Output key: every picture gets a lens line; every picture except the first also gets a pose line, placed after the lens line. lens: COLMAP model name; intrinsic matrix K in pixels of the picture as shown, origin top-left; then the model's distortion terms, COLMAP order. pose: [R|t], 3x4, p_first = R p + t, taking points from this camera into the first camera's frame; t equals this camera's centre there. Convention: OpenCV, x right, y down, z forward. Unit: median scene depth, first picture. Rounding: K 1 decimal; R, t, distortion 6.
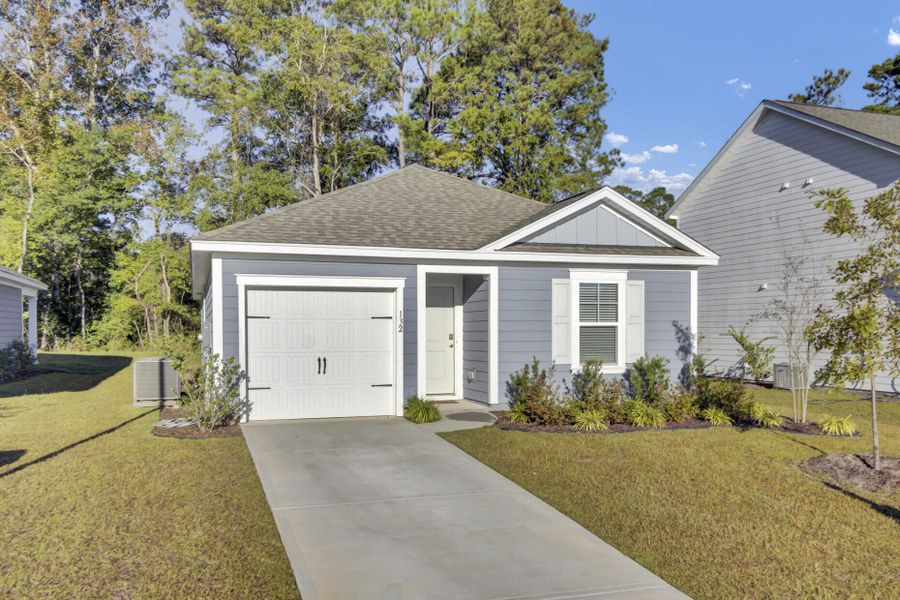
lens RADIAL K [[691.3, 0, 450.0], [0, 691.3, 300.0], [0, 0, 1]] dist [0.036177, -0.000479]
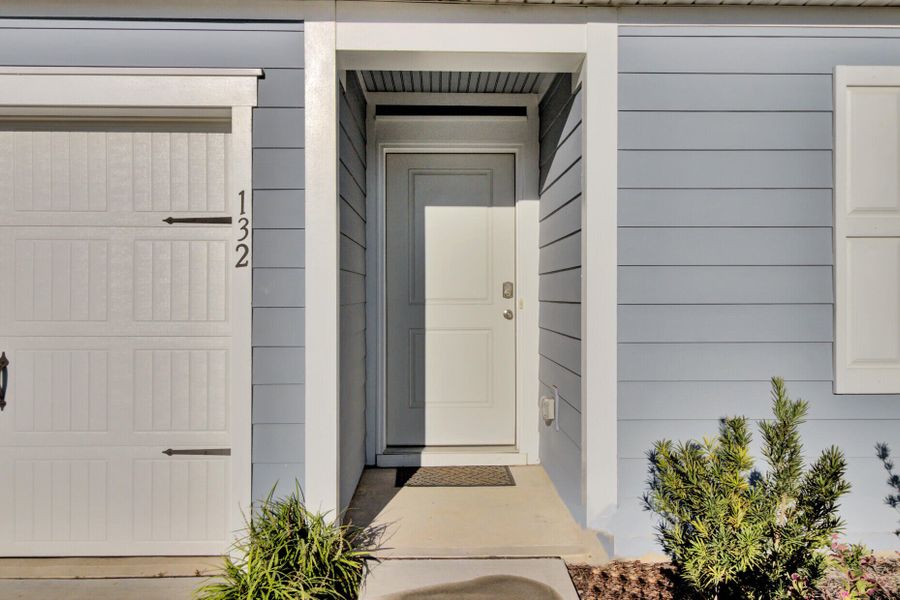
lens RADIAL K [[691.3, 0, 450.0], [0, 691.3, 300.0], [0, 0, 1]] dist [0.036177, -0.000479]
pose [[0.965250, -0.000556, -0.261326, 0.079830], [0.014681, 0.998534, 0.052099, 0.045252], [0.260914, -0.054125, 0.963843, 0.746976]]
